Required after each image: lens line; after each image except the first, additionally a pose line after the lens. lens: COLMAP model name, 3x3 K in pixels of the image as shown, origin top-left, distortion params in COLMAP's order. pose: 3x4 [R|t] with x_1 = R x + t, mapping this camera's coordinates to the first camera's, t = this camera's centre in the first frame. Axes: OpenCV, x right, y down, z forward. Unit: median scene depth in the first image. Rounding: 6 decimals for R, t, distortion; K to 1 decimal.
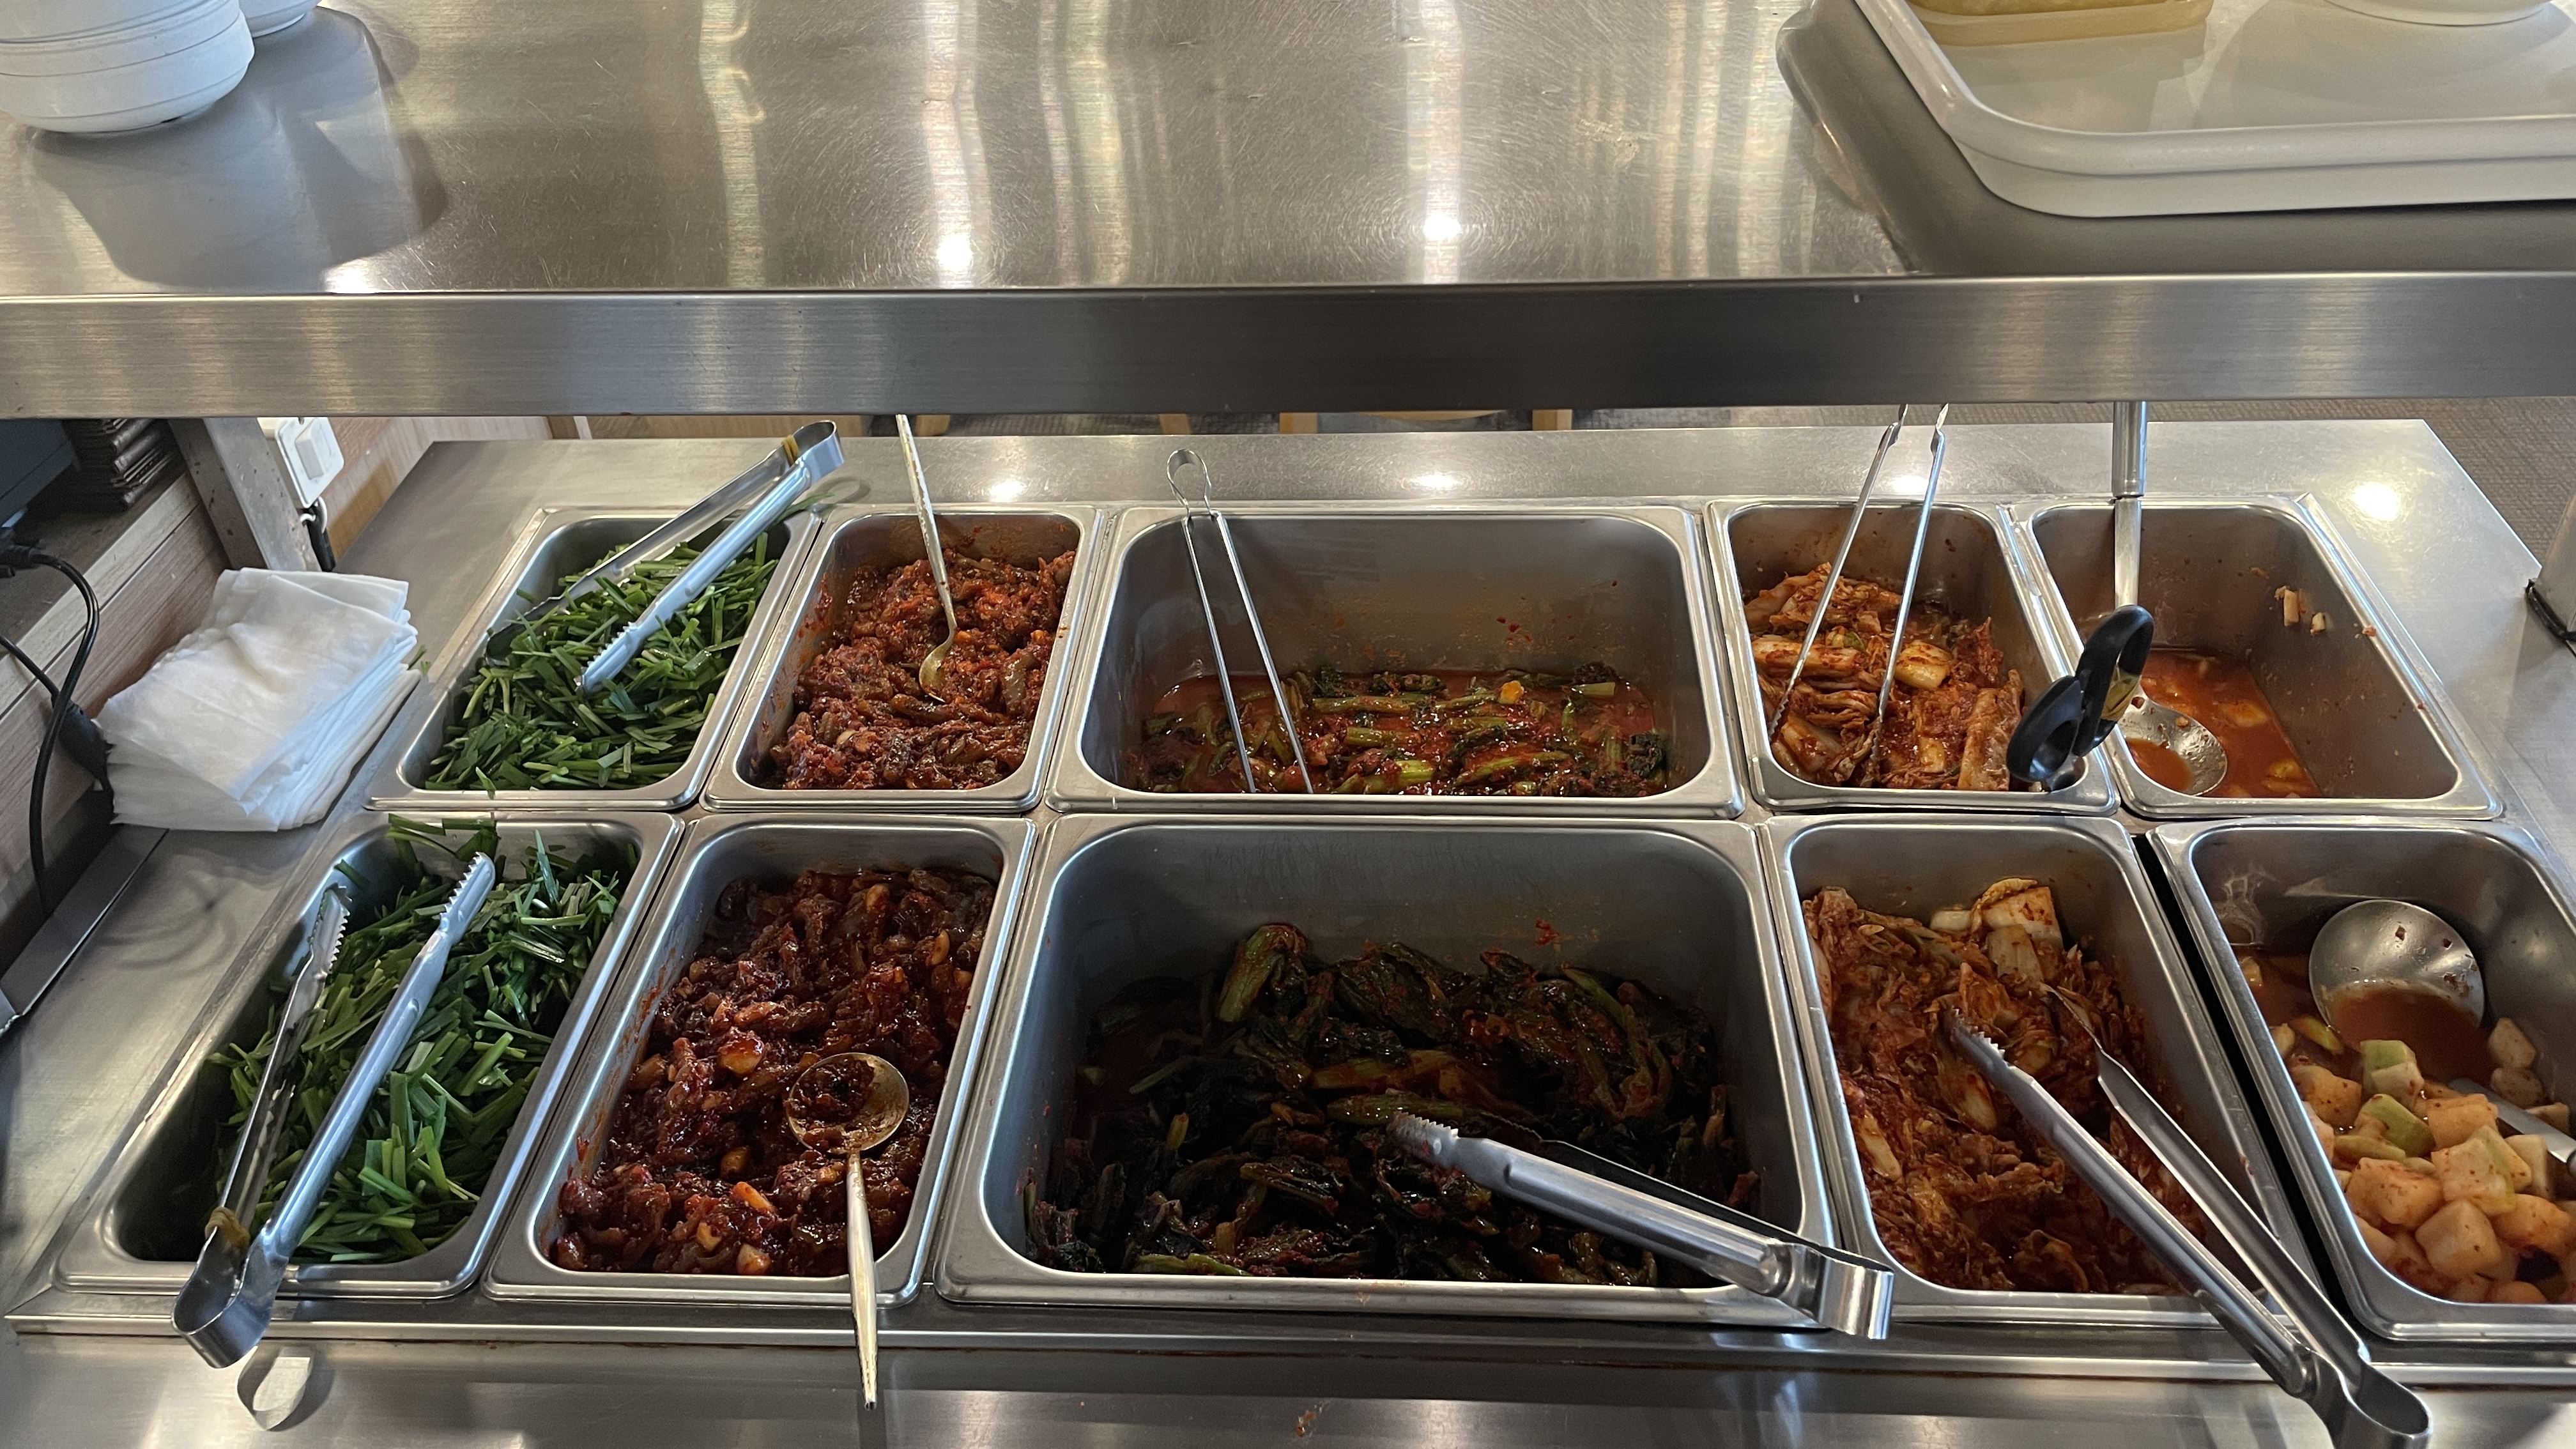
lens RADIAL K [[1995.8, 0, 1288.0], [0, 1995.8, 724.5], [0, 0, 1]] dist [0.081914, -0.111881]
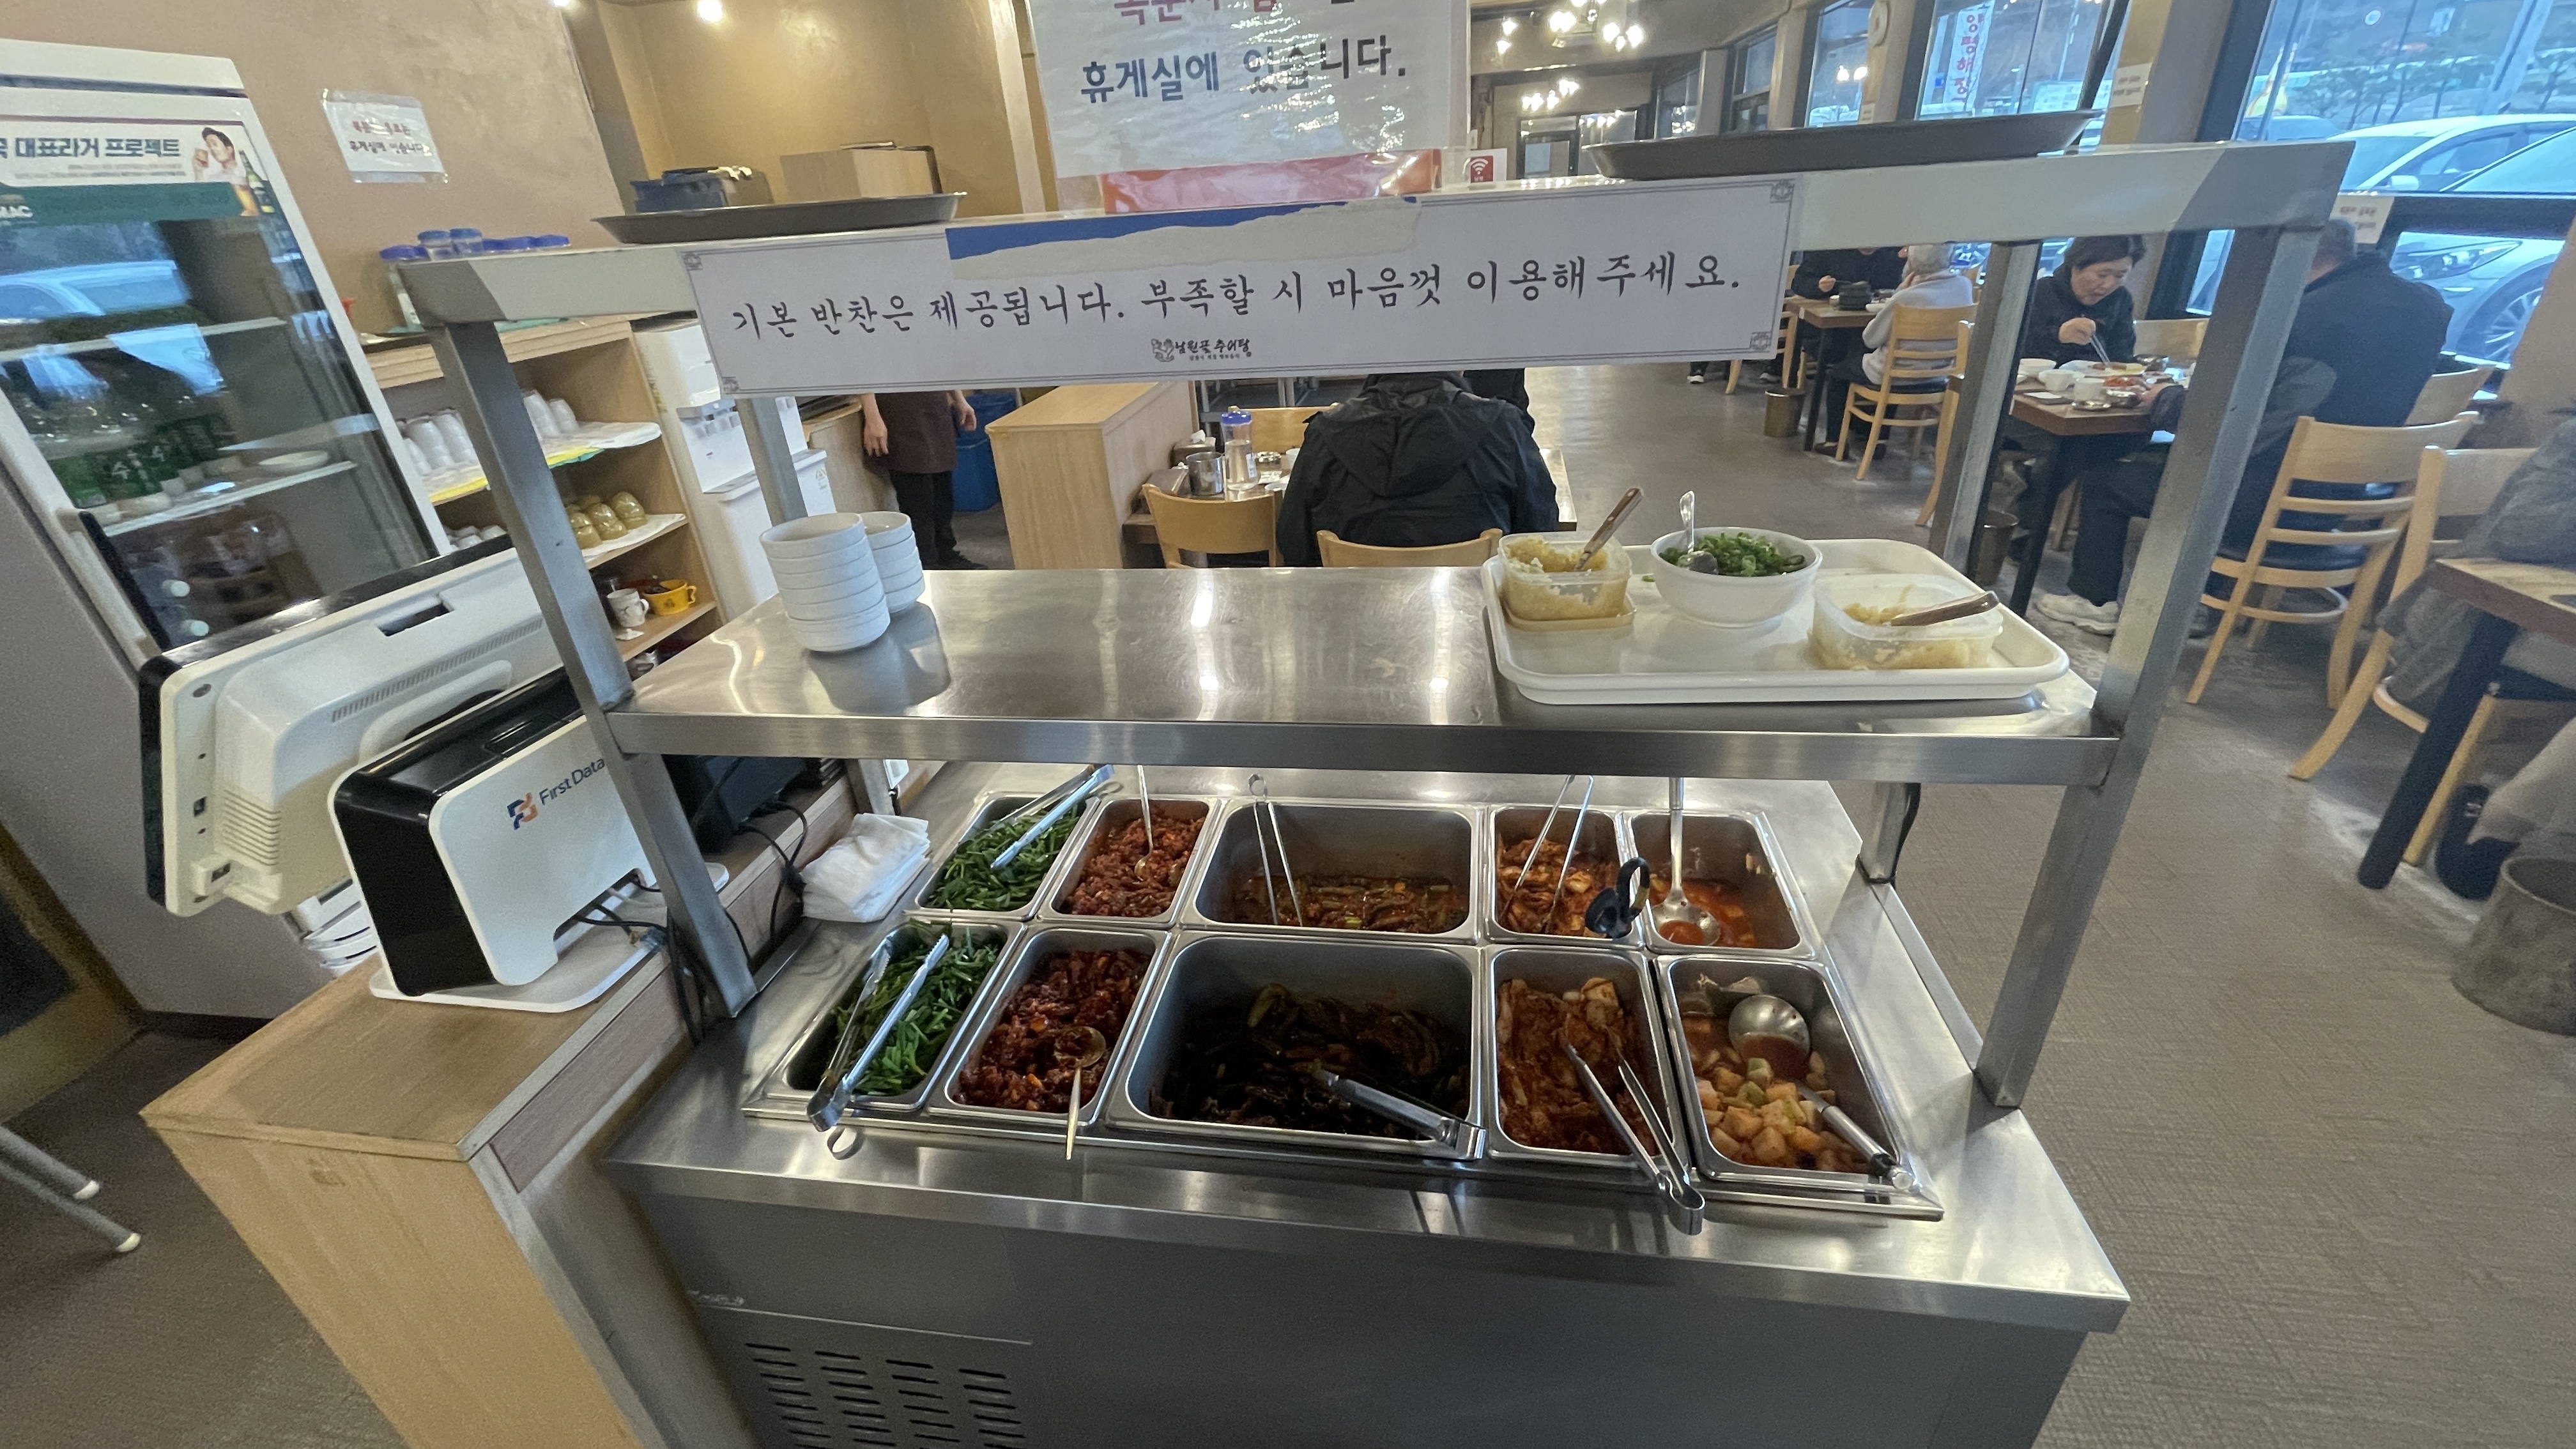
lens RADIAL K [[1076.0, 0, 1288.0], [0, 1076.0, 724.5], [0, 0, 1]] dist [-0.002441, -0.000029]
pose [[0.994351, 0.025917, -0.102932, 0.131036], [-0.043251, 0.984507, -0.169926, 0.016734], [0.096933, 0.173418, 0.980066, -0.257416]]
